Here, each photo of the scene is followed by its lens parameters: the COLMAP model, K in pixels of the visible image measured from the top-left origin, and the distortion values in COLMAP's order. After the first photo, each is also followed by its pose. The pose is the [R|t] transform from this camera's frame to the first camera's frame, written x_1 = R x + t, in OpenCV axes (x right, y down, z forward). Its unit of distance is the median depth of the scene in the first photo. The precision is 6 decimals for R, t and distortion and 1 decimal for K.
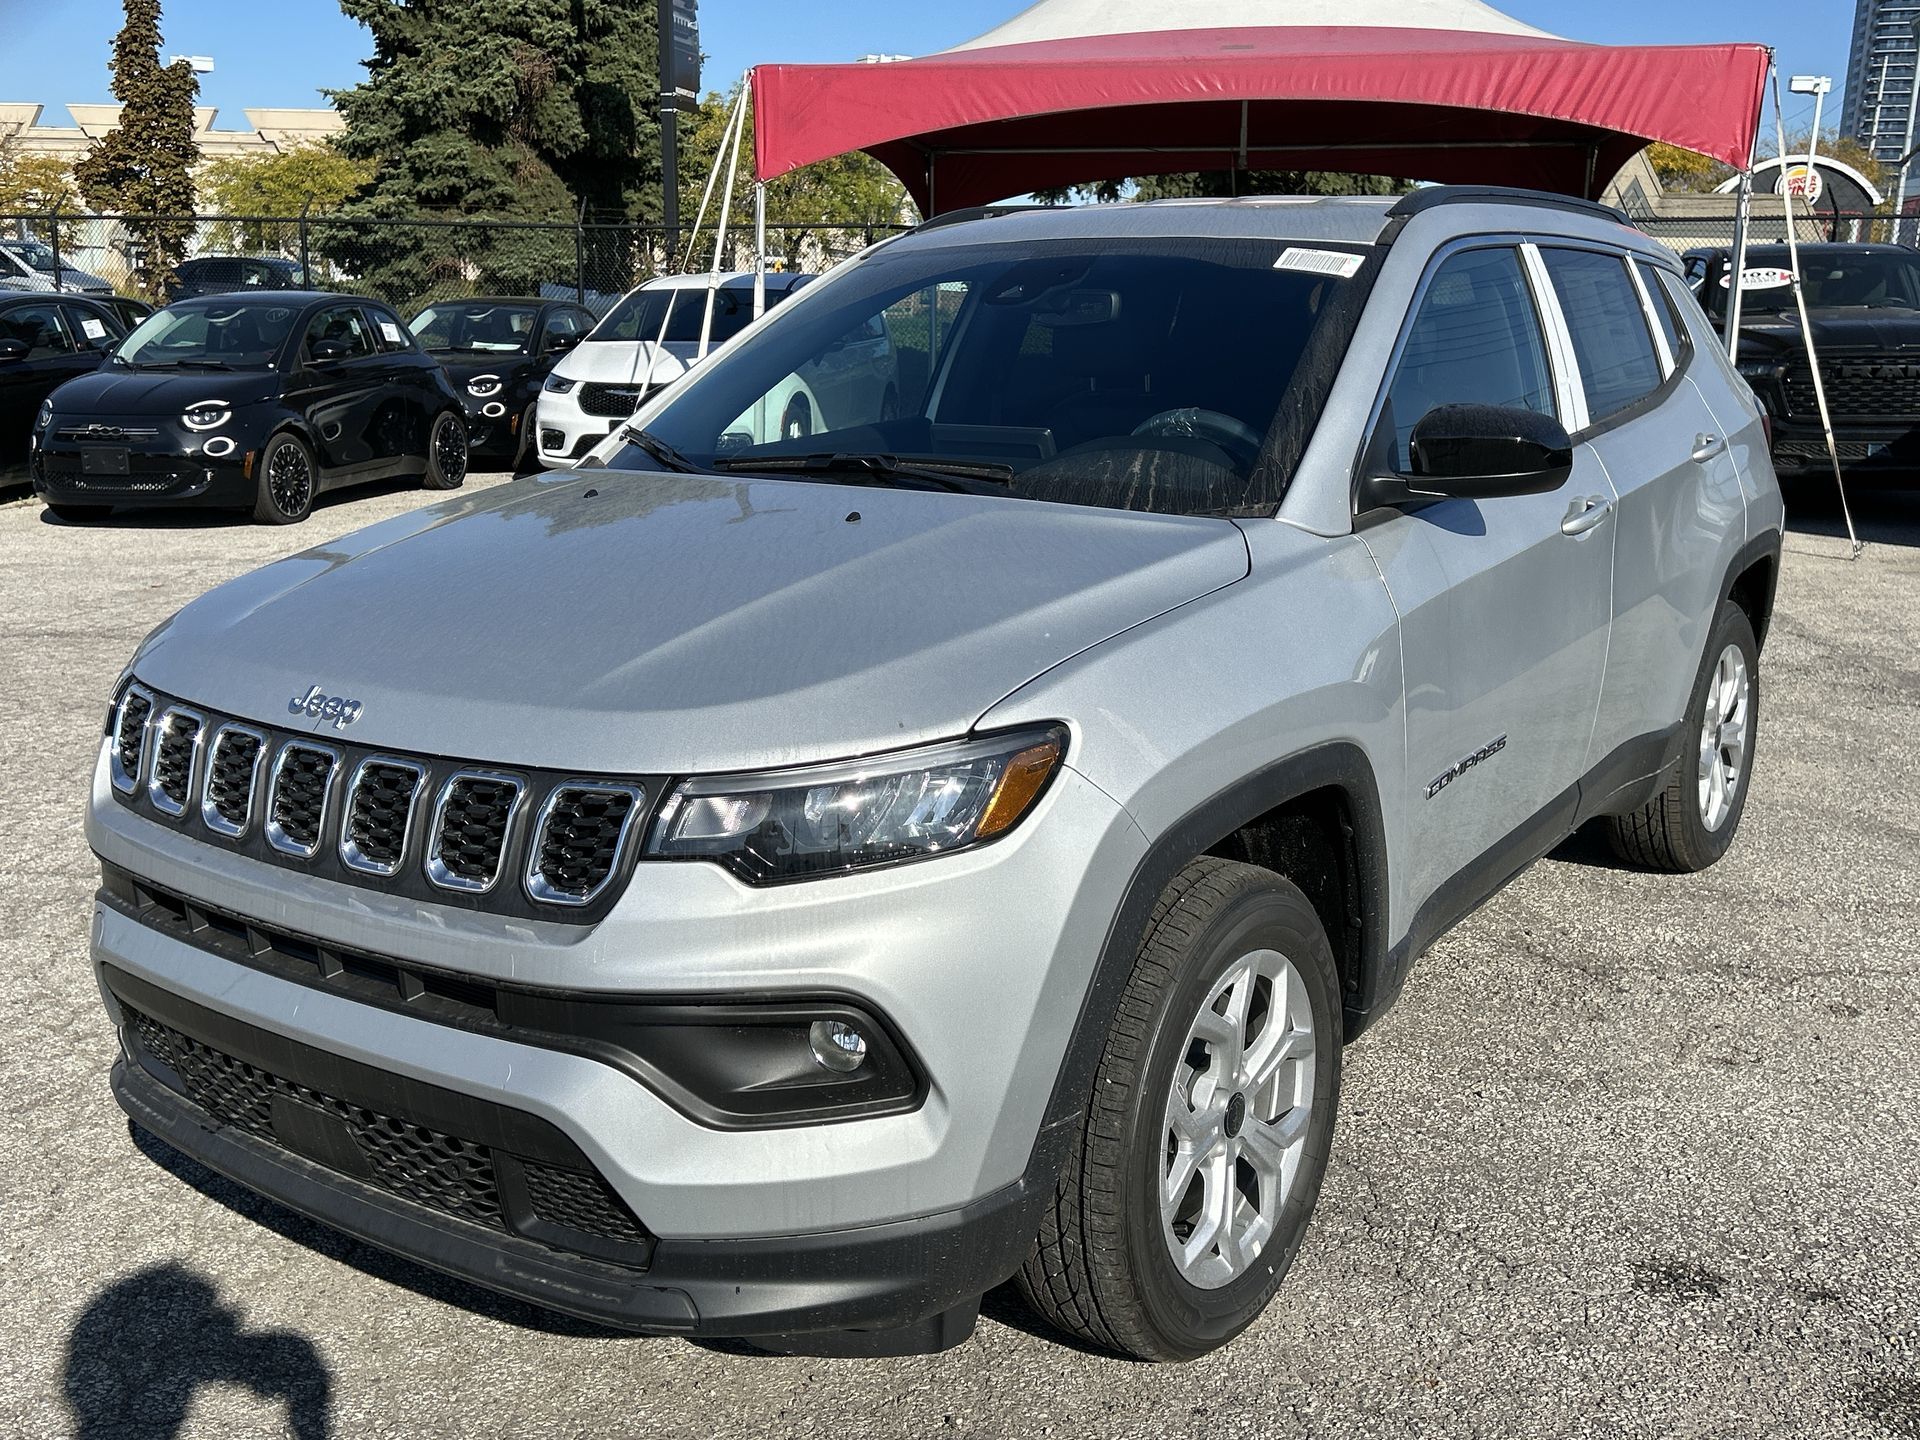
lens RADIAL K [[1857.2, 0, 941.9], [0, 1857.2, 695.3], [0, 0, 1]] dist [0.037728, -0.029315]
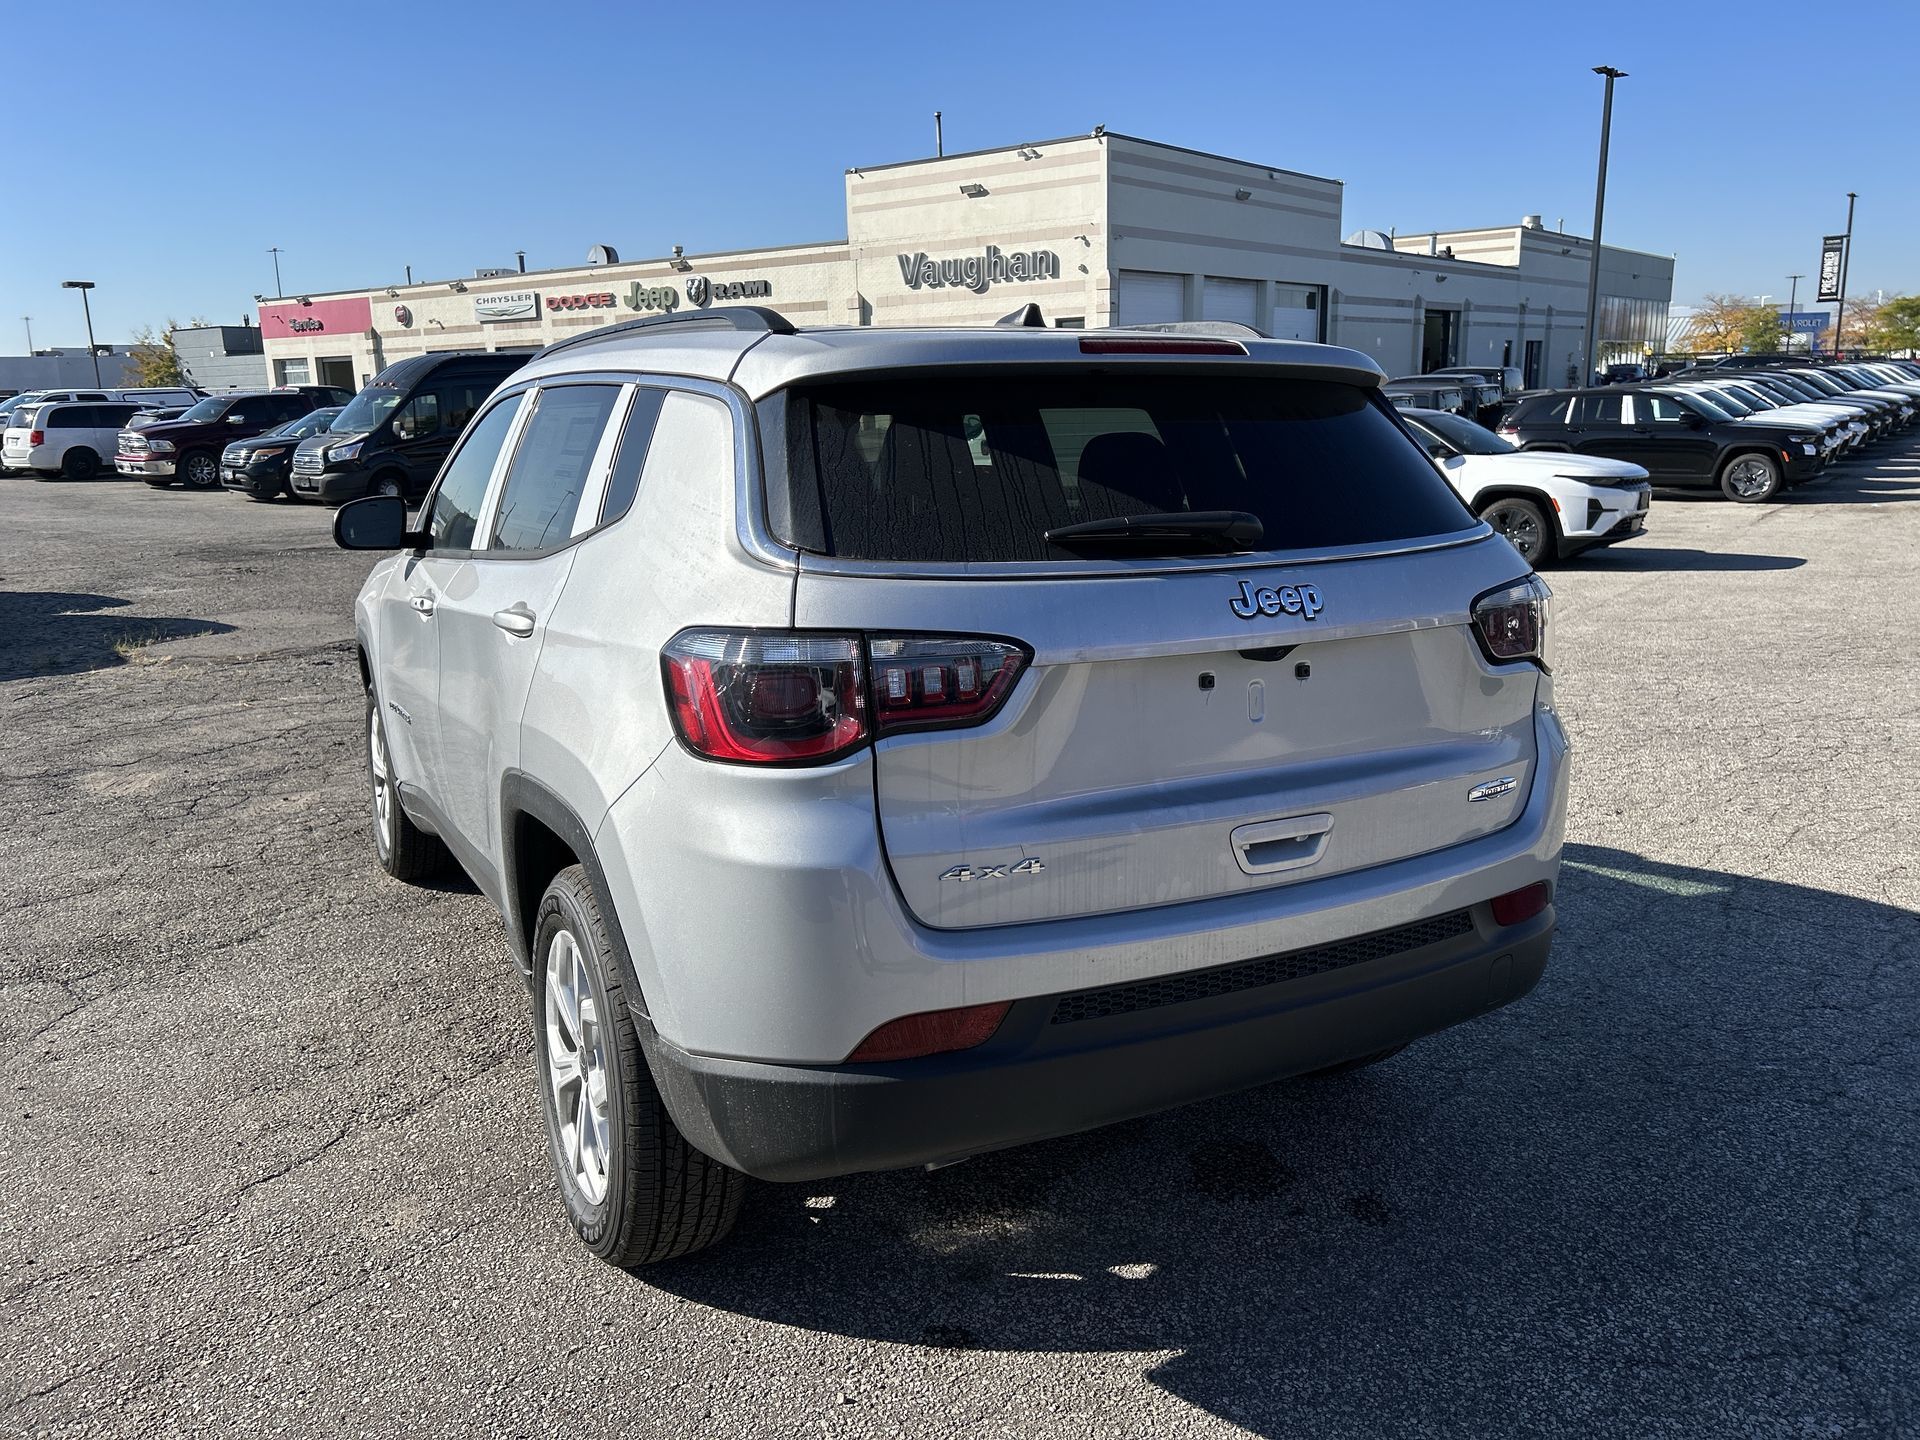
lens RADIAL K [[1436.3, 0, 947.5], [0, 1436.3, 725.0], [0, 0, 1]] dist [0.057004, -0.057380]
pose [[-0.443703, 0.188638, -0.876096, 0.172905], [-0.173320, 0.941076, 0.290408, -0.059511], [0.879254, 0.280700, -0.384863, 0.277569]]
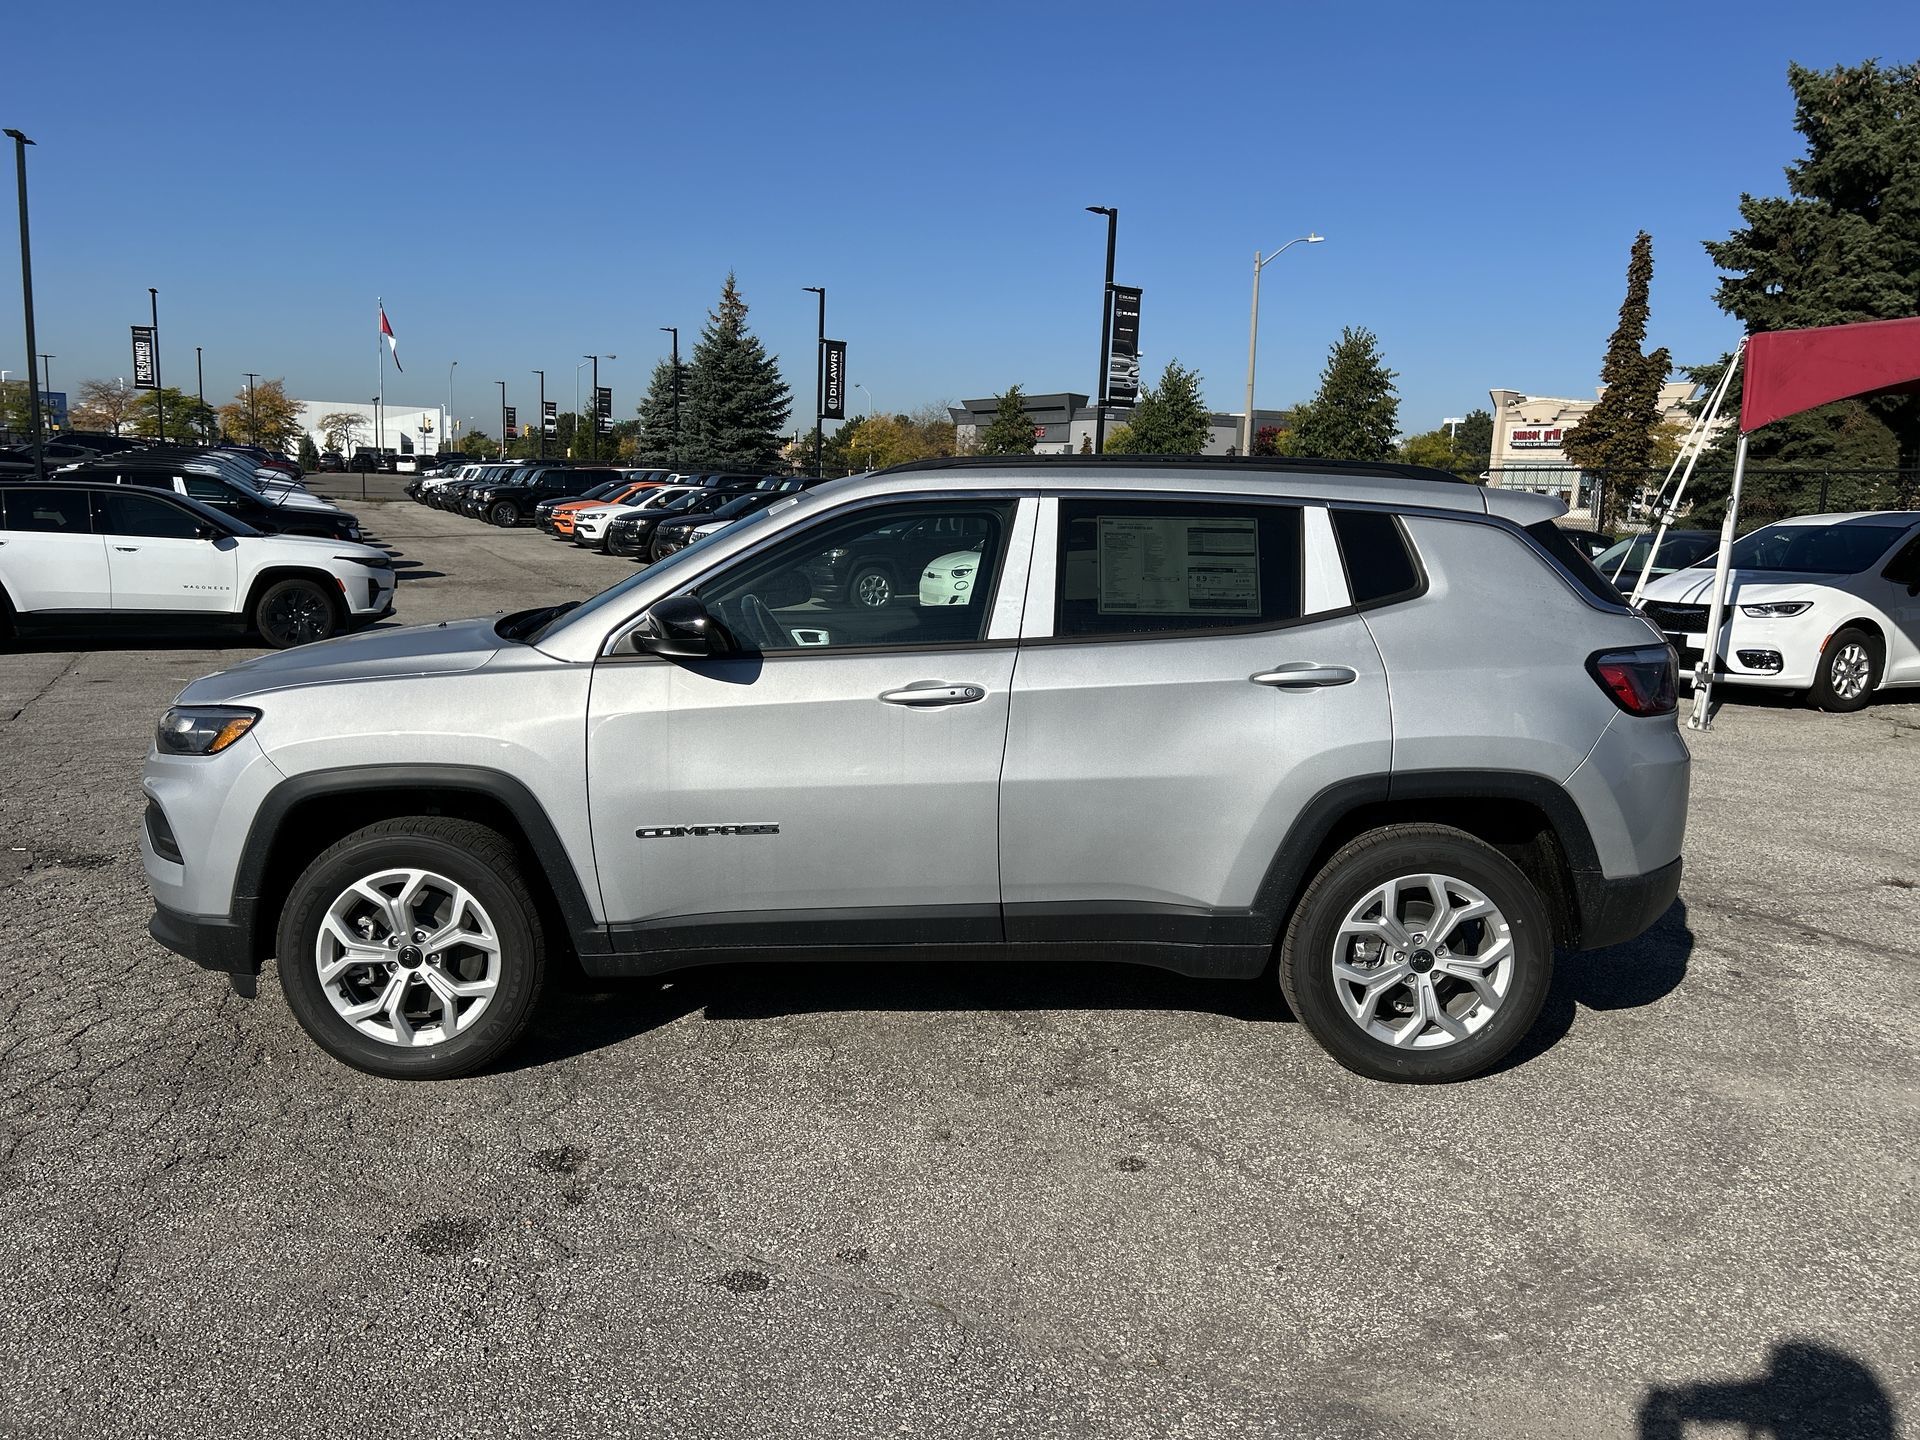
lens RADIAL K [[1434.1, 0, 961.3], [0, 1434.1, 724.8], [0, 0, 1]] dist [0.061370, -0.067474]
pose [[0.594057, 0.131871, -0.793540, 0.190227], [-0.190452, 0.981482, 0.020528, -0.016032], [0.781553, 0.138937, 0.608171, 0.062509]]
